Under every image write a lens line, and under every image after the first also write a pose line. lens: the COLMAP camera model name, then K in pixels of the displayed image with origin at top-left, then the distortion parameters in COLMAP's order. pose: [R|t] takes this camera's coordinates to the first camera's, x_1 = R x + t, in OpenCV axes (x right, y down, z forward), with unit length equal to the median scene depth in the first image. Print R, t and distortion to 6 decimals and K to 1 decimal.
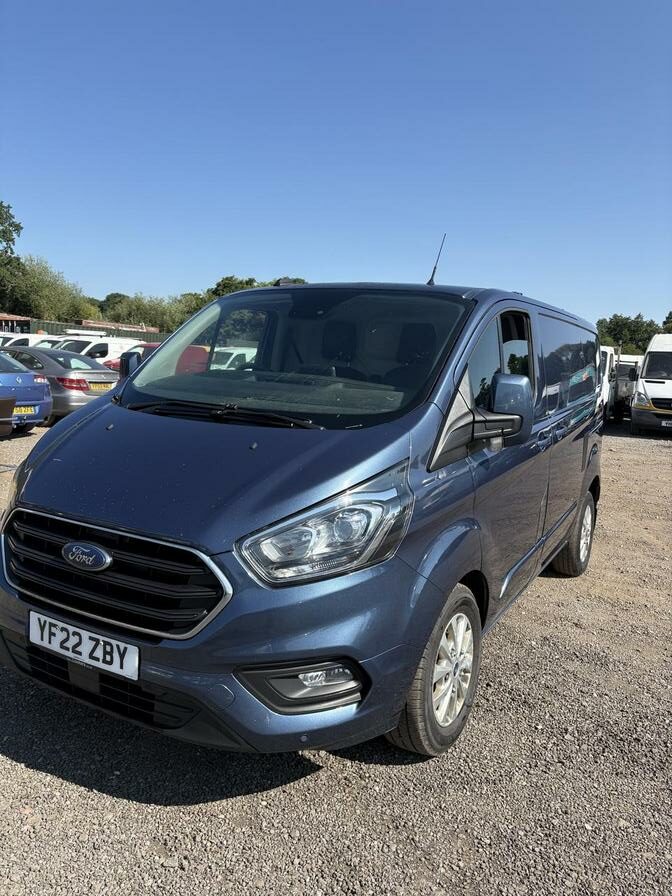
lens RADIAL K [[690.5, 0, 336.0], [0, 690.5, 448.0], [0, 0, 1]] dist [-0.009322, -0.004828]
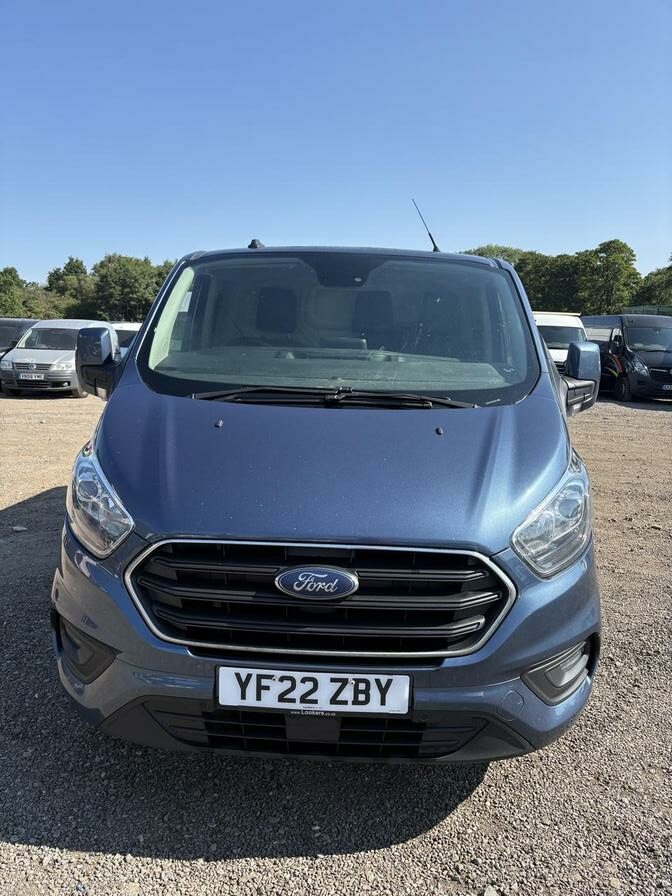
lens RADIAL K [[690.5, 0, 336.0], [0, 690.5, 448.0], [0, 0, 1]] dist [-0.009322, -0.004828]
pose [[0.891636, -0.099933, 0.441587, -0.672981], [0.077567, 0.994633, 0.068468, -0.055580], [-0.446060, -0.026796, 0.894602, 0.259142]]
